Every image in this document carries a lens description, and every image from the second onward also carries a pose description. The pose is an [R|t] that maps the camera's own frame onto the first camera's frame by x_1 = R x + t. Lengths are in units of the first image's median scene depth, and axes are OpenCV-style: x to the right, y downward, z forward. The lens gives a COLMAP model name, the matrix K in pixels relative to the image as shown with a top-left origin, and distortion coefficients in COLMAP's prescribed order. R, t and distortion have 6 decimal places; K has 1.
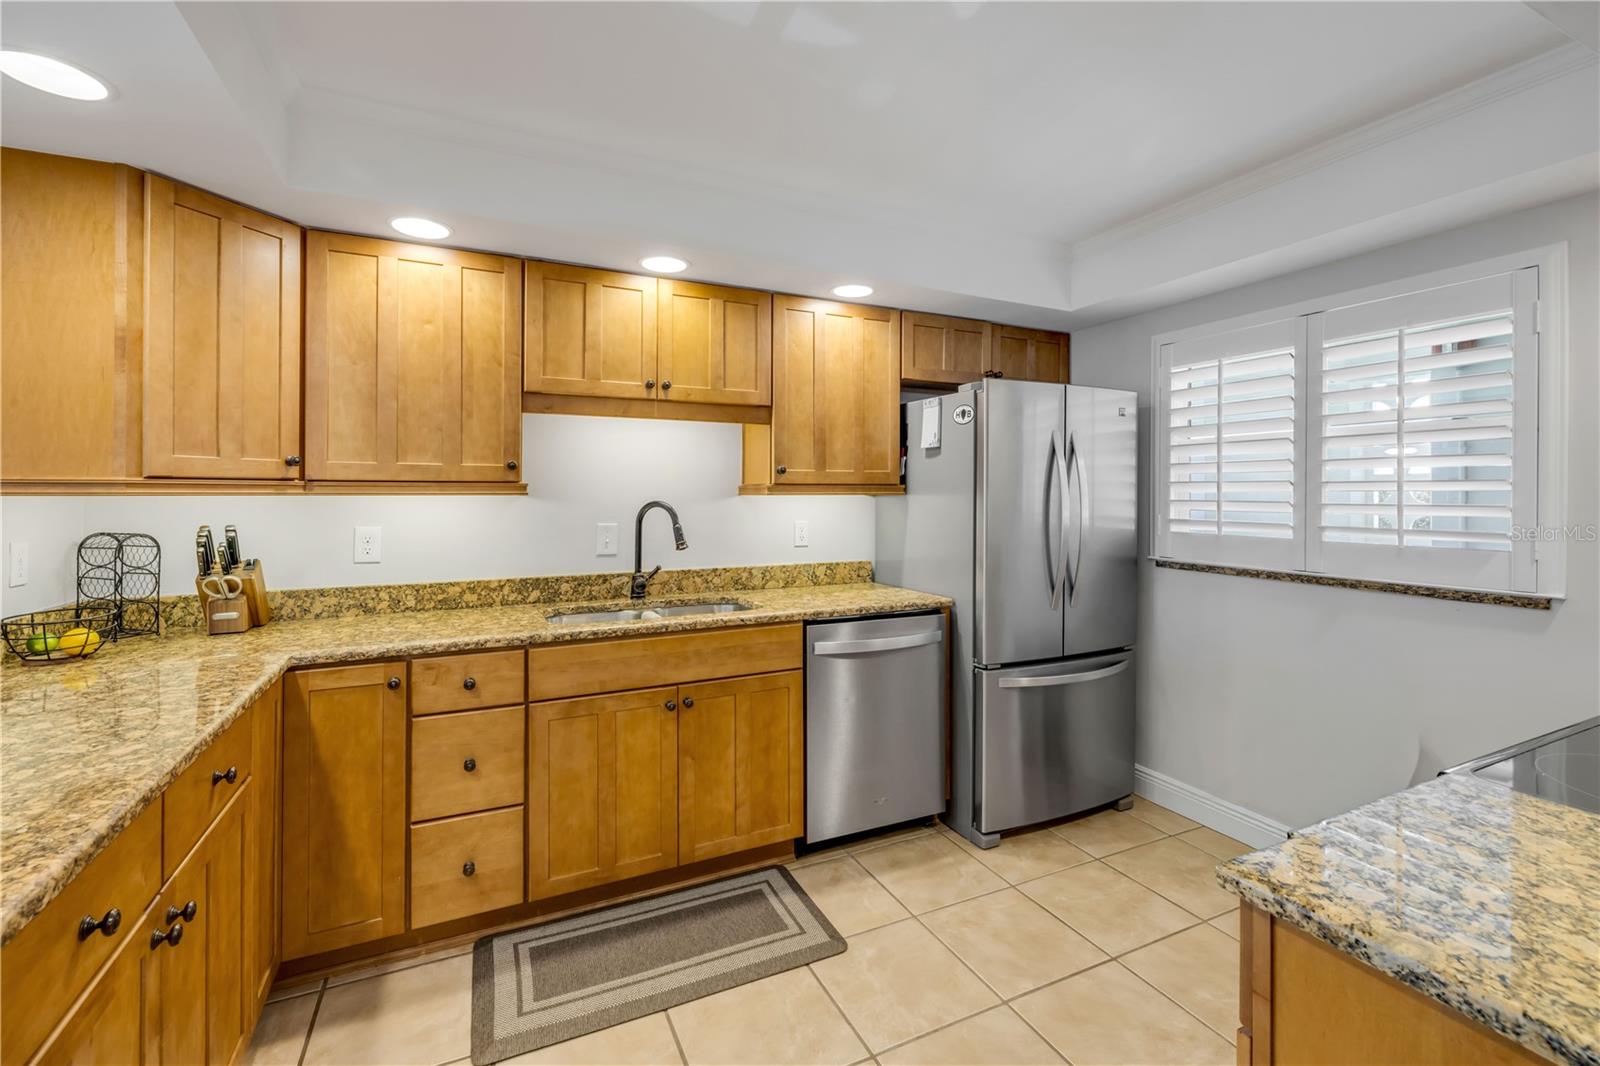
lens RADIAL K [[677.4, 0, 795.4], [0, 677.4, 493.6], [0, 0, 1]] dist [-0.001856, 0.000079]
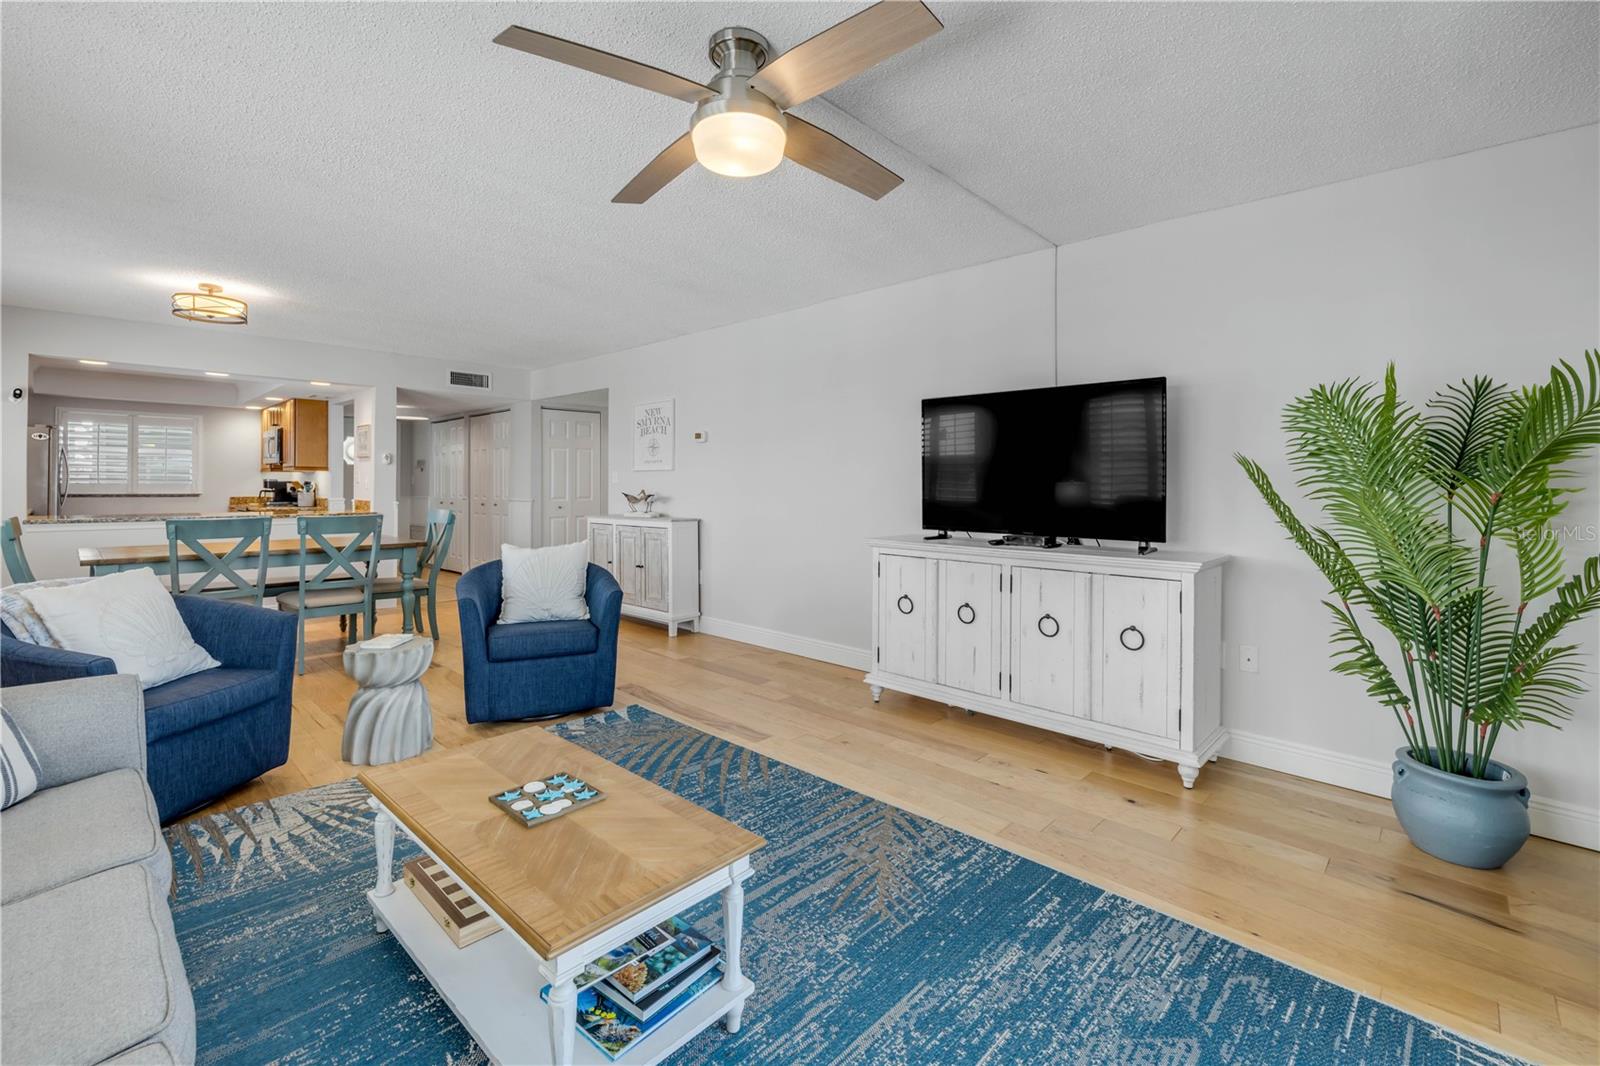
lens RADIAL K [[689.6, 0, 796.6], [0, 689.6, 486.1], [0, 0, 1]] dist [-0.002763, 0.001026]
pose [[-0.367371, -0.002925, 0.930070, -3.466878], [-0.005018, 0.999987, 0.001162, 0.058495], [-0.930061, -0.004240, -0.367381, -0.767075]]
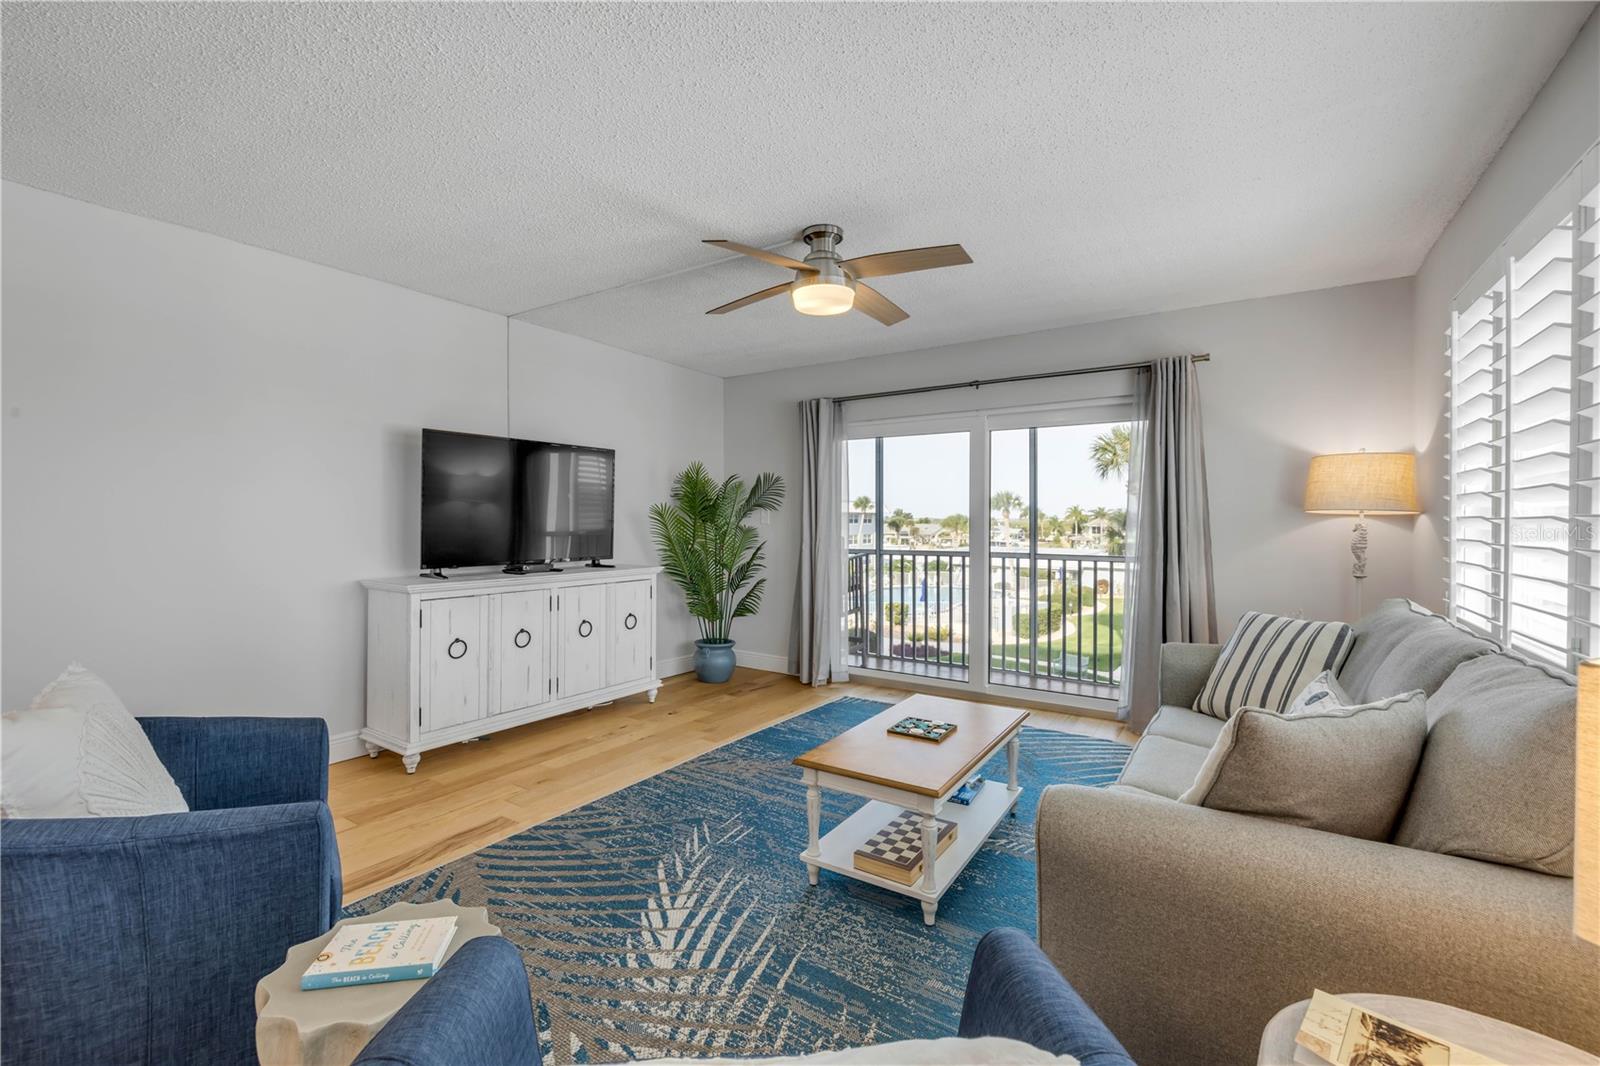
lens RADIAL K [[677.4, 0, 791.3], [0, 677.4, 522.9], [0, 0, 1]] dist [-0.001856, 0.000079]
pose [[-0.858227, -0.001208, -0.513269, -2.053034], [-0.003660, 0.999986, 0.003765, 0.052601], [0.513257, 0.005110, -0.858220, -0.014205]]
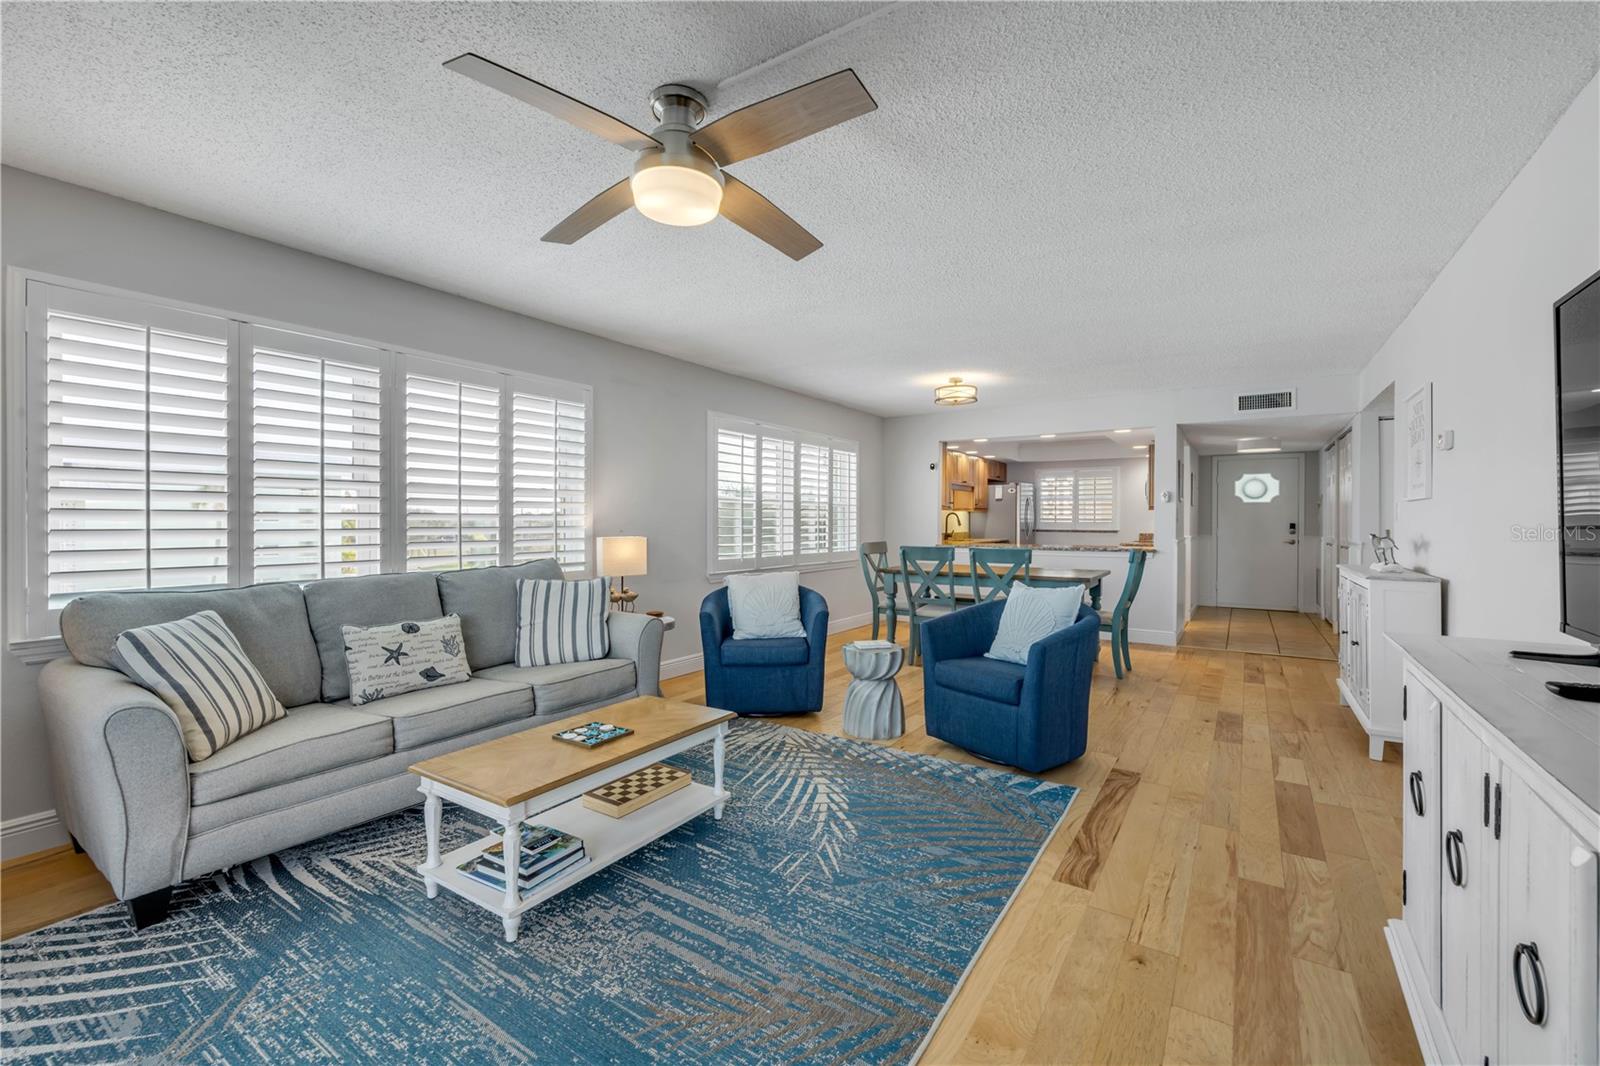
lens RADIAL K [[677.4, 0, 793.6], [0, 677.4, 520.1], [0, 0, 1]] dist [-0.001856, 0.000079]
pose [[0.855422, 0.002242, 0.517926, -3.007604], [-0.002527, 0.999997, -0.000155, 0.058418], [-0.517925, -0.001176, 0.855425, -1.770161]]
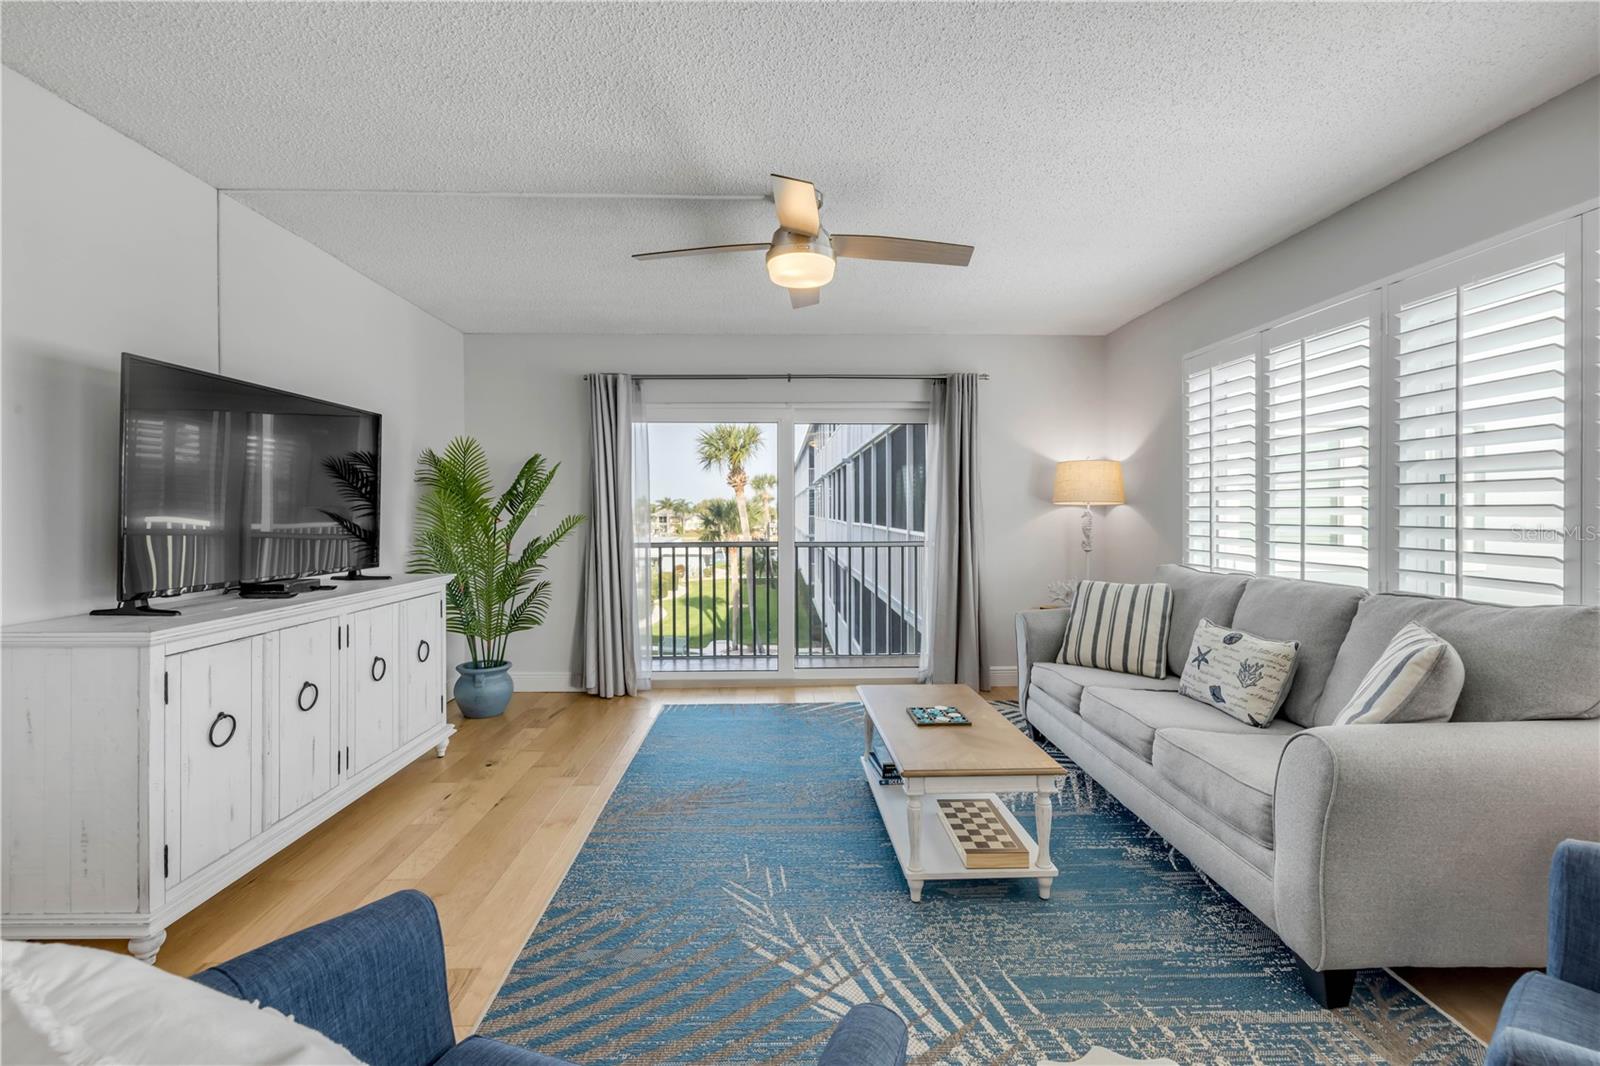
lens RADIAL K [[677.4, 0, 790.7], [0, 677.4, 513.8], [0, 0, 1]] dist [-0.001856, 0.000079]
pose [[-0.403847, 0.004236, -0.914817, -1.709954], [0.001619, 0.999991, 0.003916, 0.052188], [0.914825, 0.000101, -0.403850, -0.576029]]
